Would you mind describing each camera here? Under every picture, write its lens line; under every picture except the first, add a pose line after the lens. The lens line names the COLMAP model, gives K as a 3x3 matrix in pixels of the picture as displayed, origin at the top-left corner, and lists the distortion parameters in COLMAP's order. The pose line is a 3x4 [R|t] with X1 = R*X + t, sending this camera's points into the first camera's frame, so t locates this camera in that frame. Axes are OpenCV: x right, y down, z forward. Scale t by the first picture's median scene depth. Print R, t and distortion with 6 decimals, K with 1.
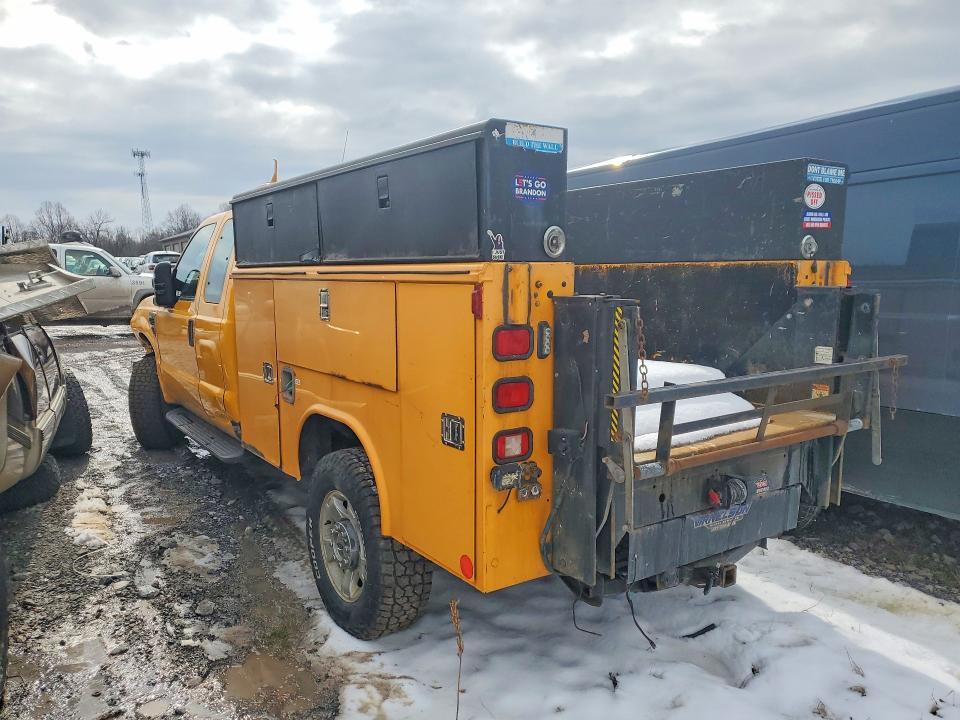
lens RADIAL K [[738.6, 0, 480.2], [0, 738.6, 362.3], [0, 0, 1]] dist [0.024700, -0.018598]
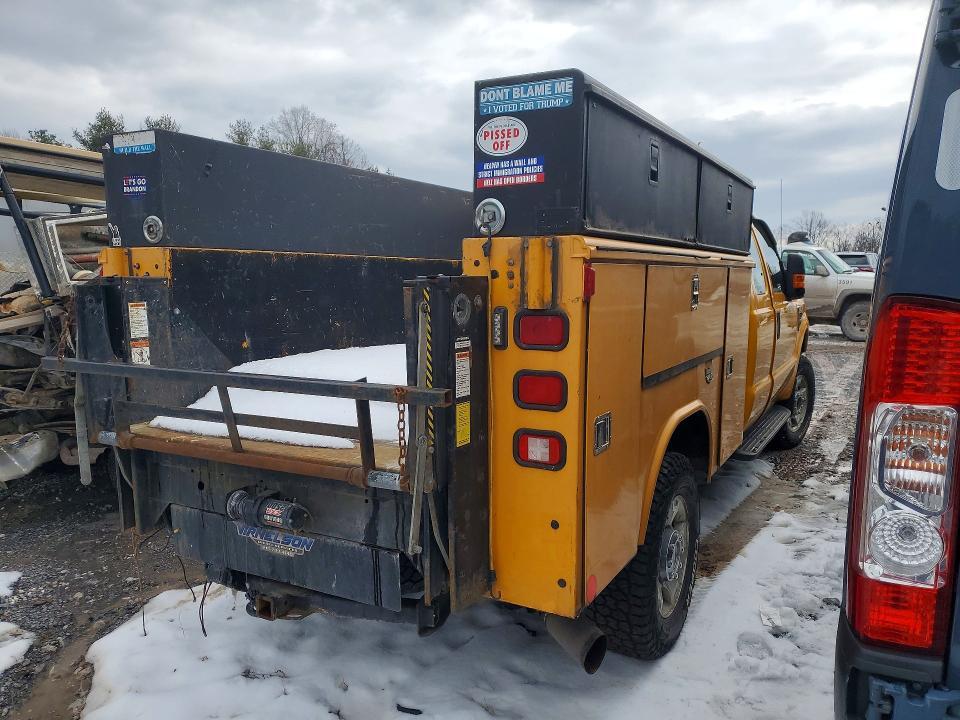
lens RADIAL K [[738.6, 0, 480.0], [0, 738.6, 361.7], [0, 0, 1]] dist [0.024700, -0.018598]
pose [[0.453026, 0.110913, -0.884571, 1.030958], [-0.113895, 0.991300, 0.065965, -0.070519], [0.884192, 0.070864, 0.461717, 0.701558]]
